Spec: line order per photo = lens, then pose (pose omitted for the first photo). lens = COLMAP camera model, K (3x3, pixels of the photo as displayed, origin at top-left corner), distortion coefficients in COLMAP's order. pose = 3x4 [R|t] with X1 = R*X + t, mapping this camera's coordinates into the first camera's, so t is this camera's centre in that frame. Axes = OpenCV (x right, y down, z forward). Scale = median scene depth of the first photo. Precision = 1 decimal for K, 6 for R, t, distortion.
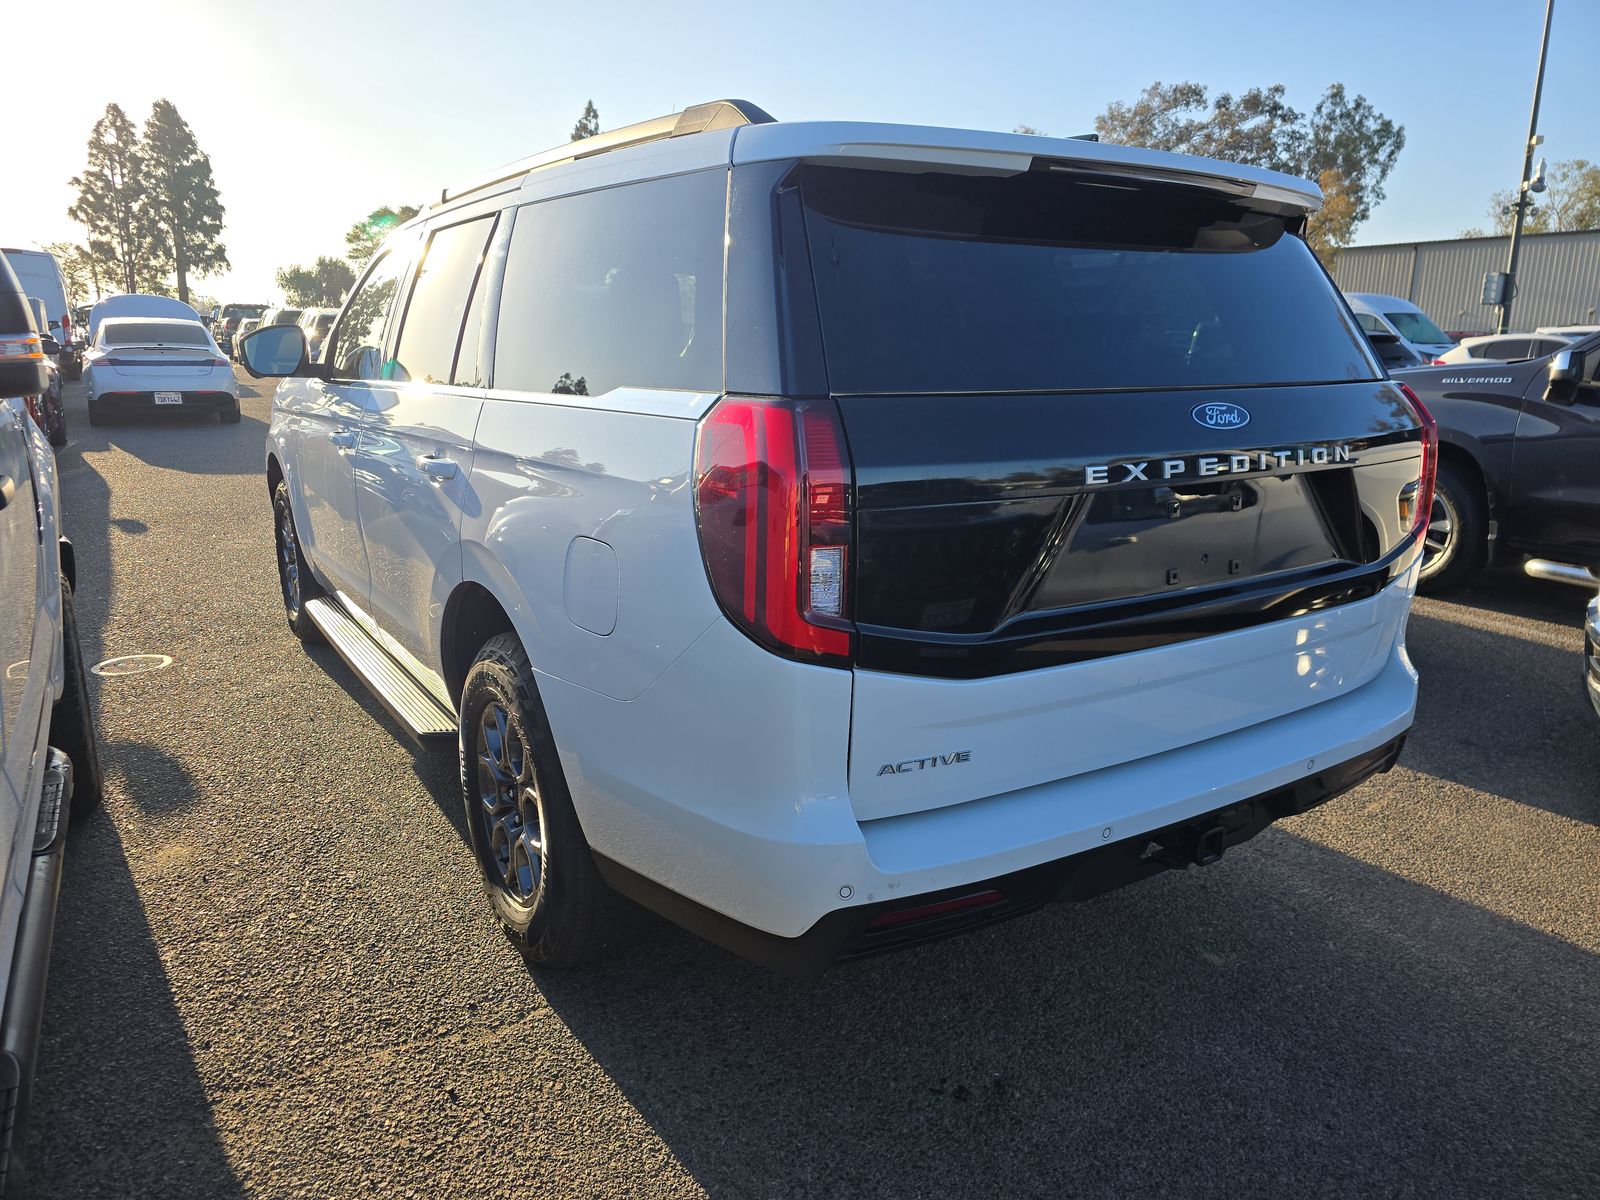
lens RADIAL K [[1093.7, 0, 799.1], [0, 1093.7, 596.2], [0, 0, 1]] dist [0.036271, -0.023615]
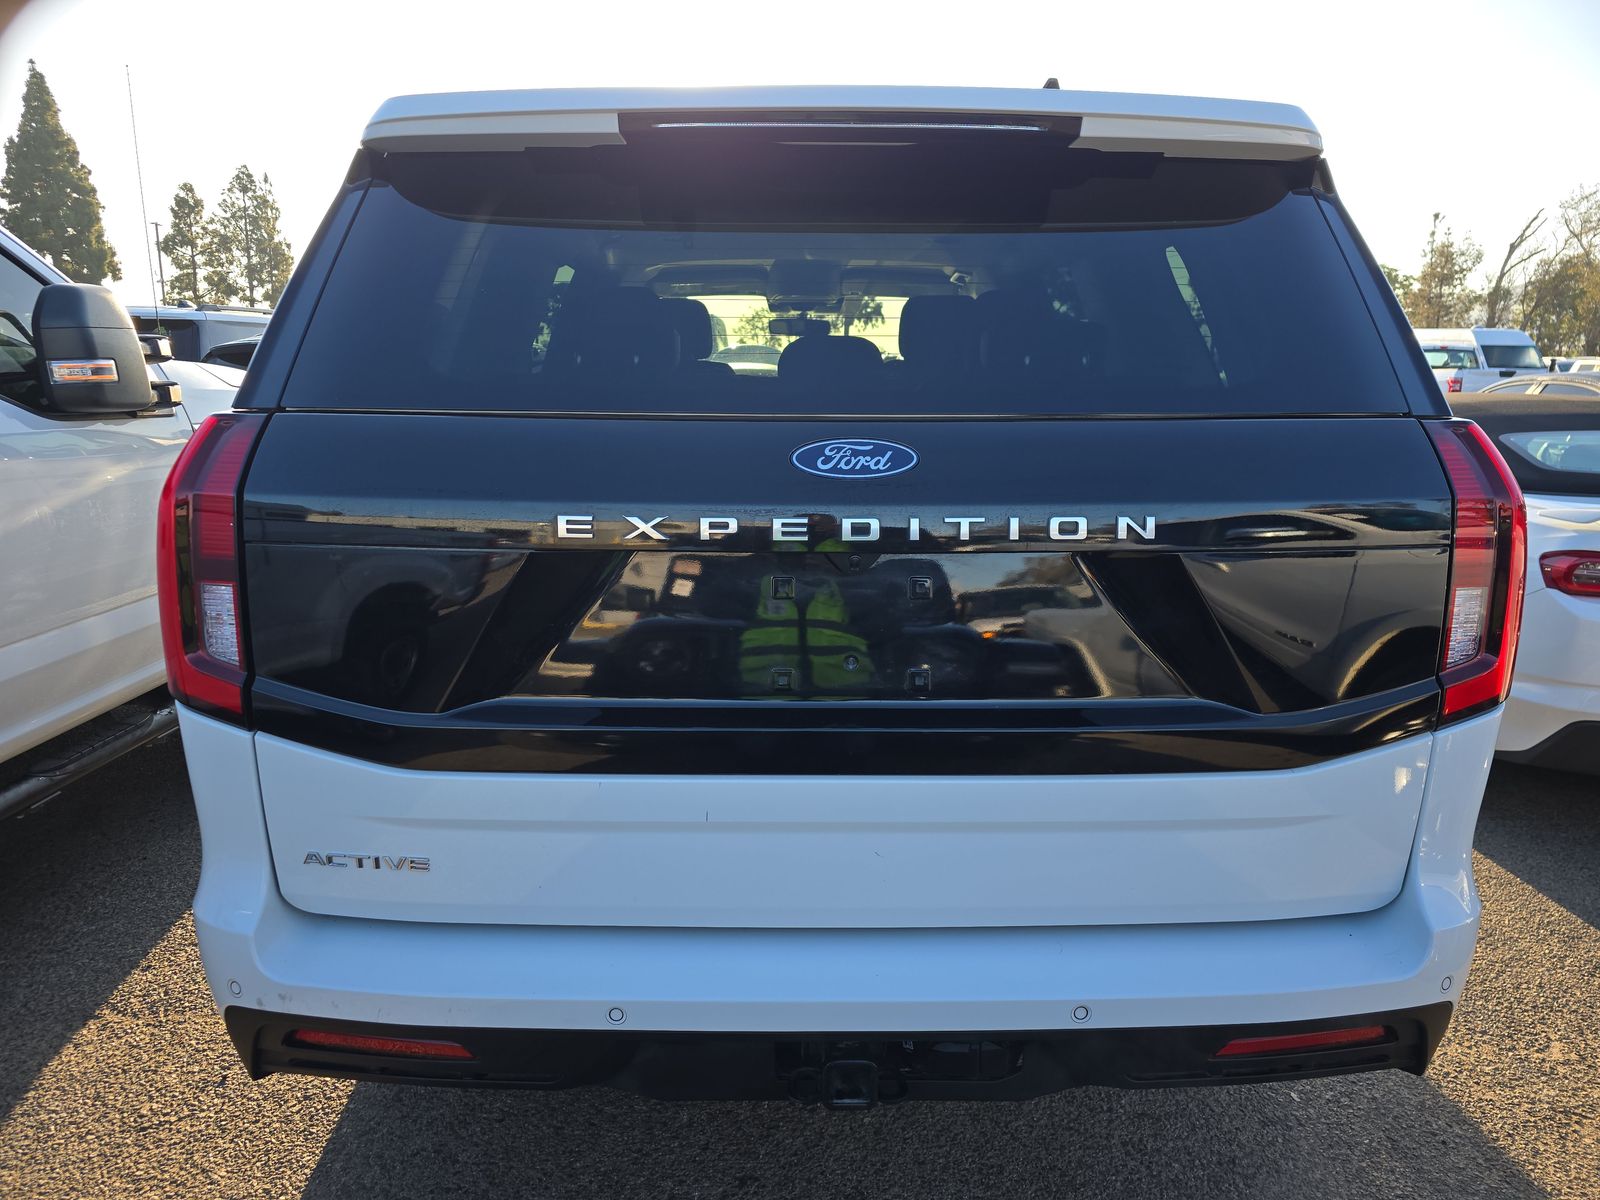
lens RADIAL K [[1093.7, 0, 800.0], [0, 1093.7, 600.7], [0, 0, 1]] dist [0.036271, -0.023615]
pose [[0.849151, 0.103062, -0.517998, 0.752133], [-0.120875, 0.992667, -0.000647, -0.075167], [0.514133, 0.063163, 0.855382, 0.425251]]
